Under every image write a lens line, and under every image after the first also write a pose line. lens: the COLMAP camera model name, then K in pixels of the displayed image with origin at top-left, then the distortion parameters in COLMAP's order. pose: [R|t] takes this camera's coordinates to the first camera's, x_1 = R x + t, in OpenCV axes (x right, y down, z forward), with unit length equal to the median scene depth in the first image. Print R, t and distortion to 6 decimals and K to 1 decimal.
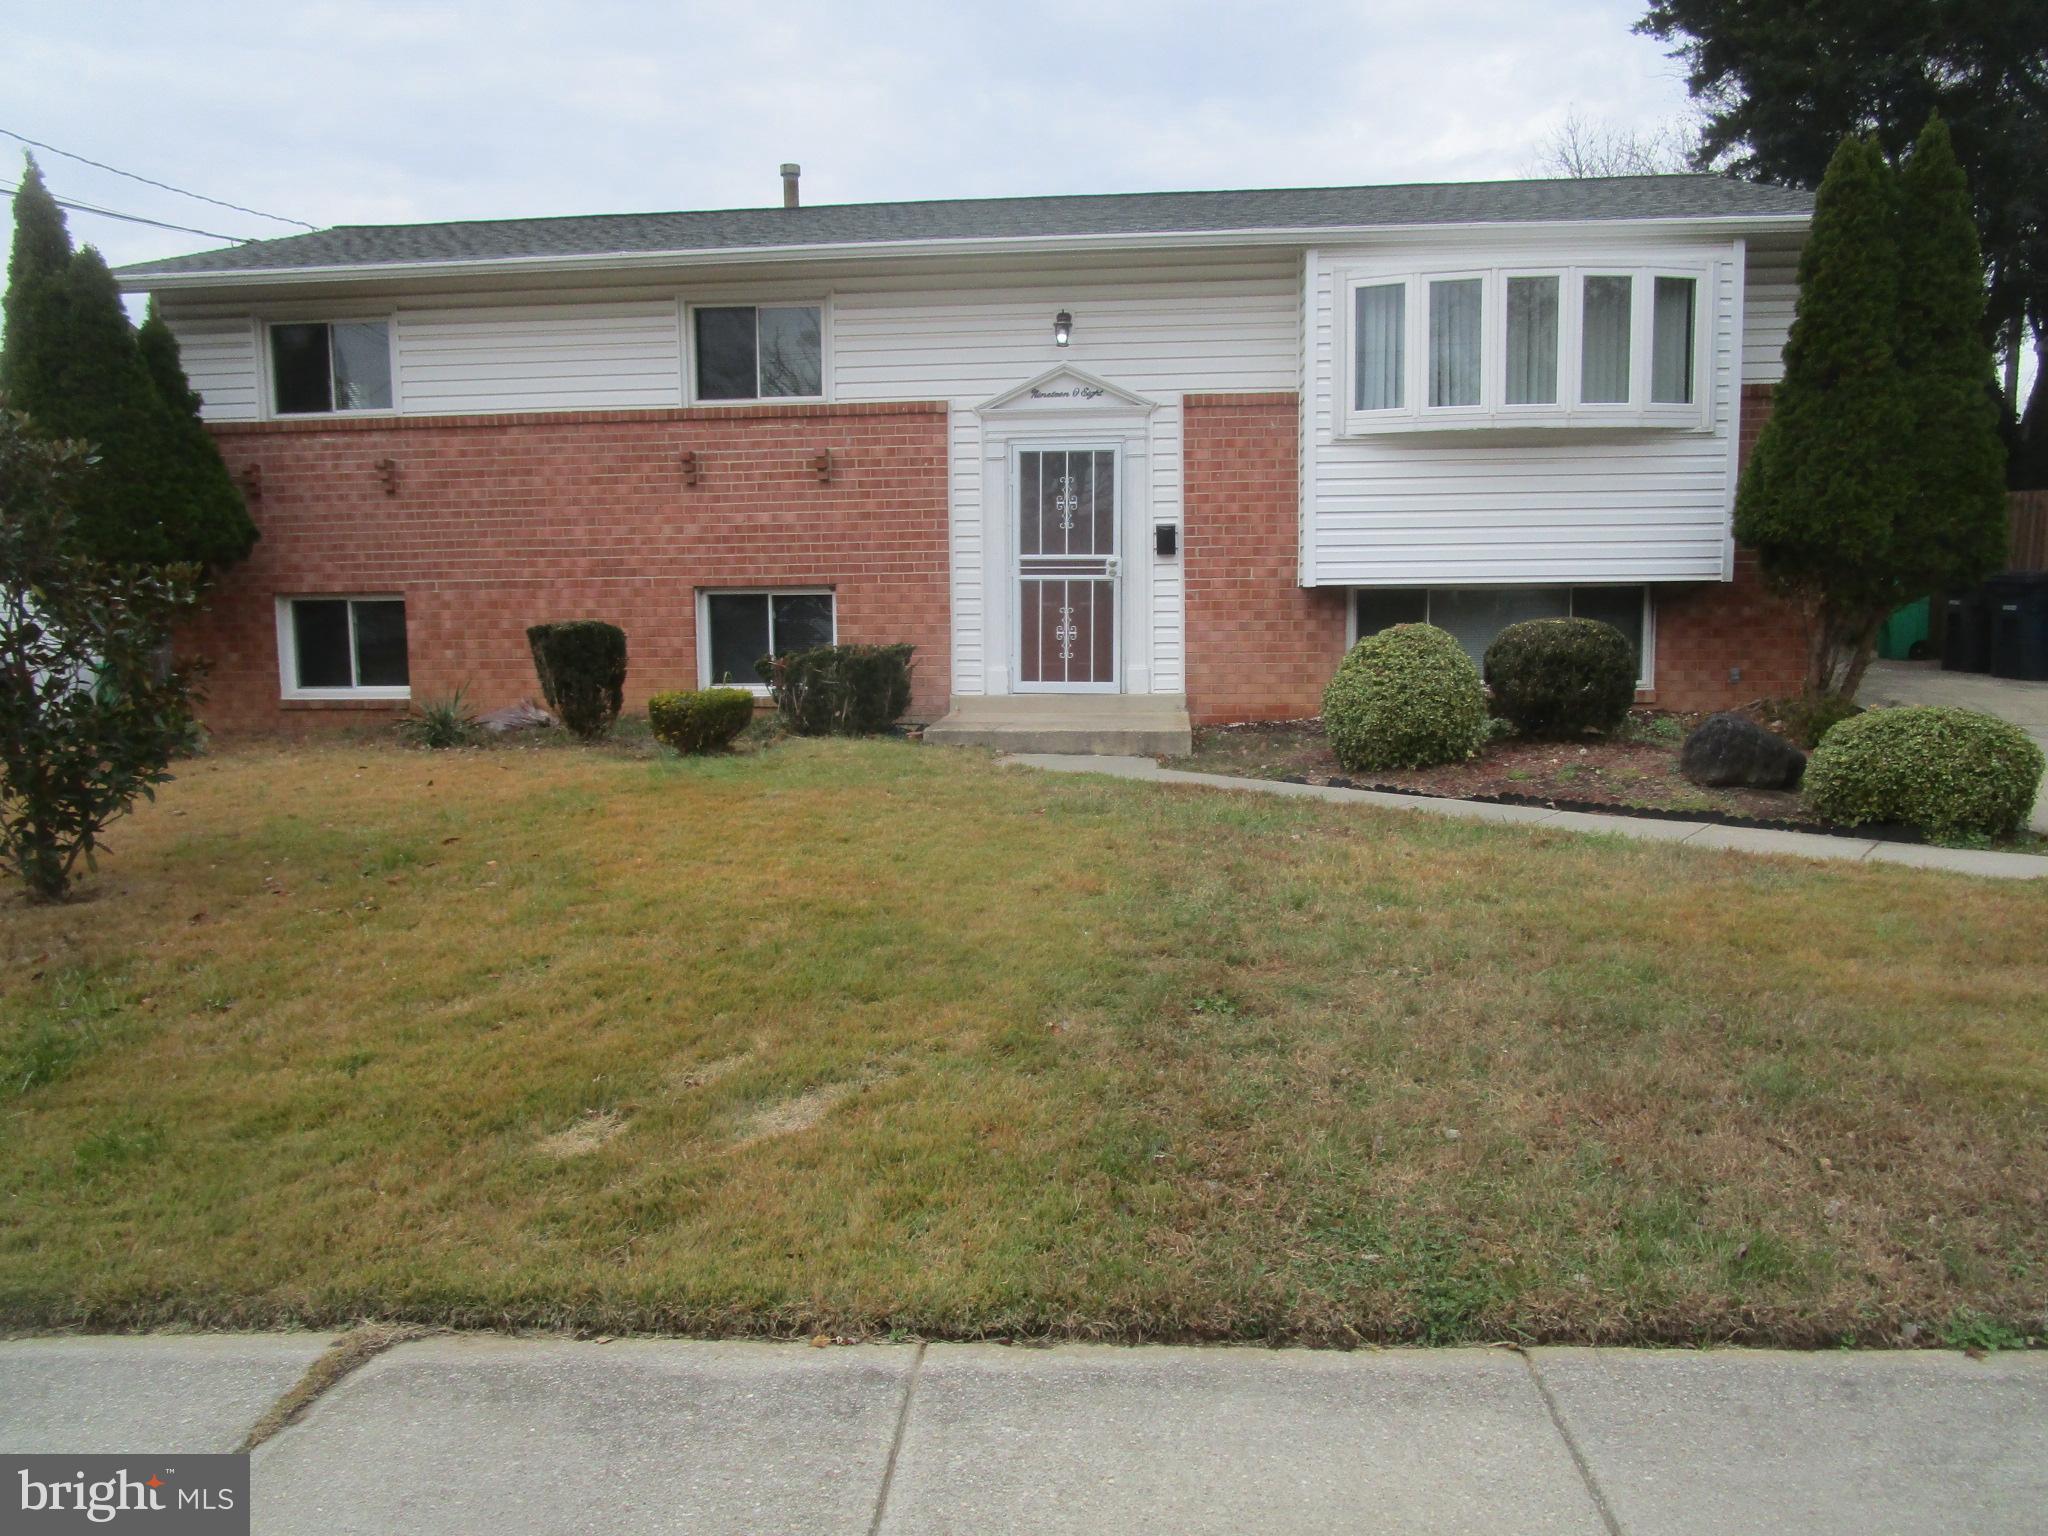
lens RADIAL K [[1454.8, 0, 1026.3], [0, 1454.8, 770.3], [0, 0, 1]] dist [-0.034797, 0.014027]
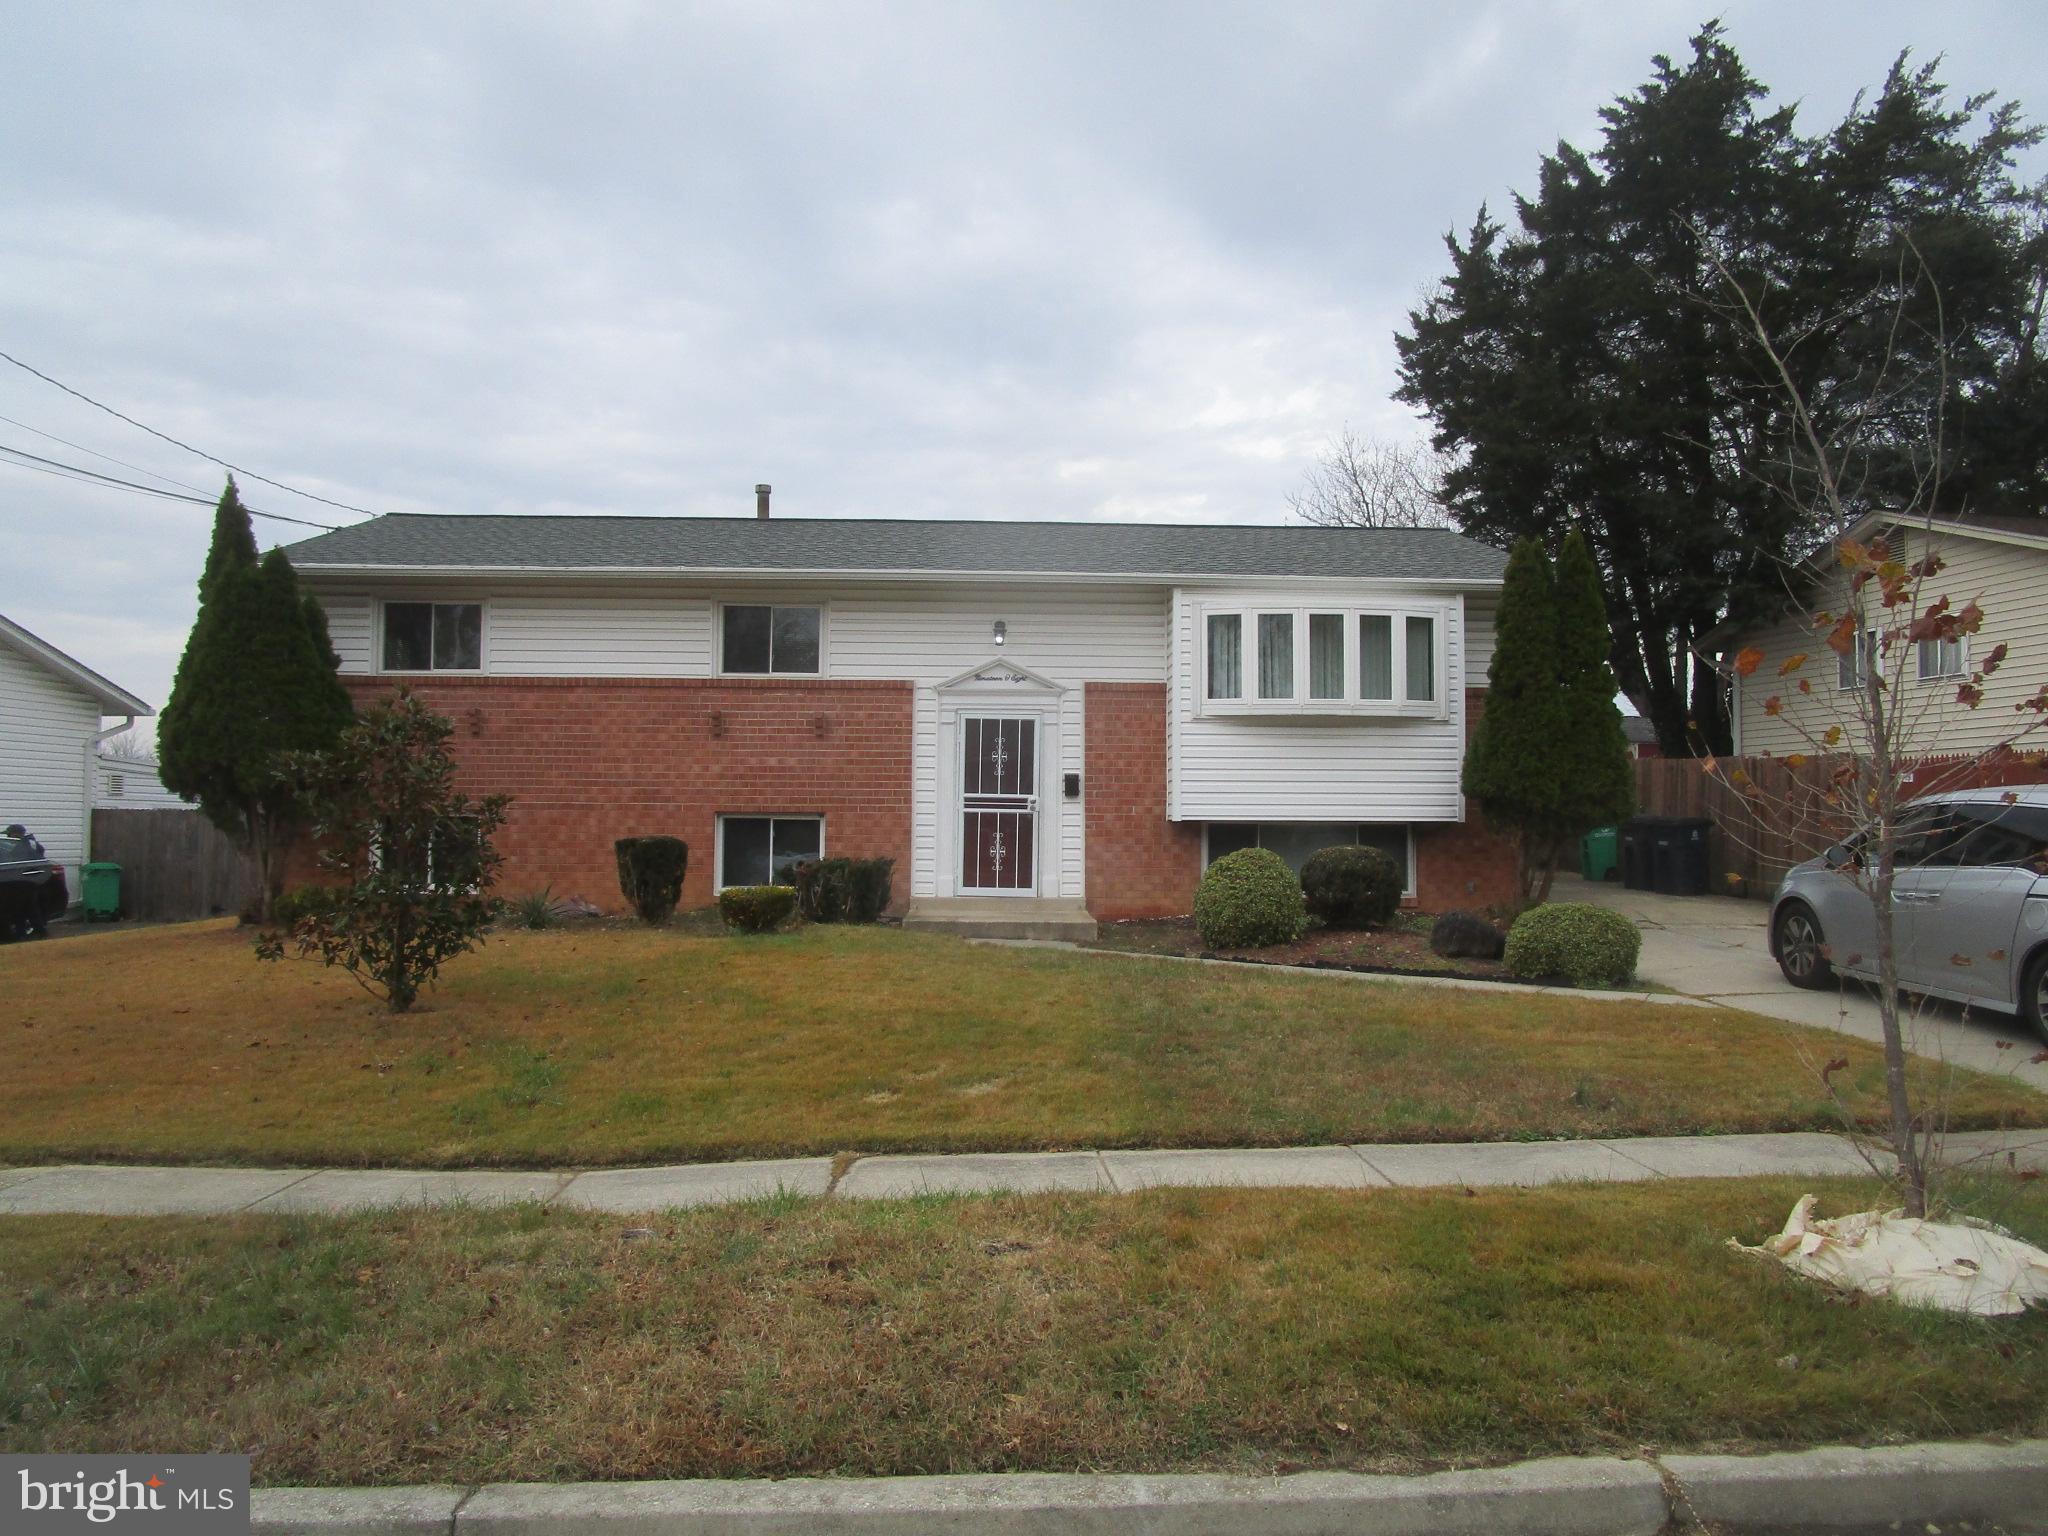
lens RADIAL K [[1454.8, 0, 1025.5], [0, 1454.8, 762.6], [0, 0, 1]] dist [-0.034797, 0.014027]
pose [[0.991014, 0.024514, 0.131495, -0.135050], [-0.003339, 0.987290, -0.158892, 0.041065], [-0.133719, 0.157025, 0.978500, -0.360392]]
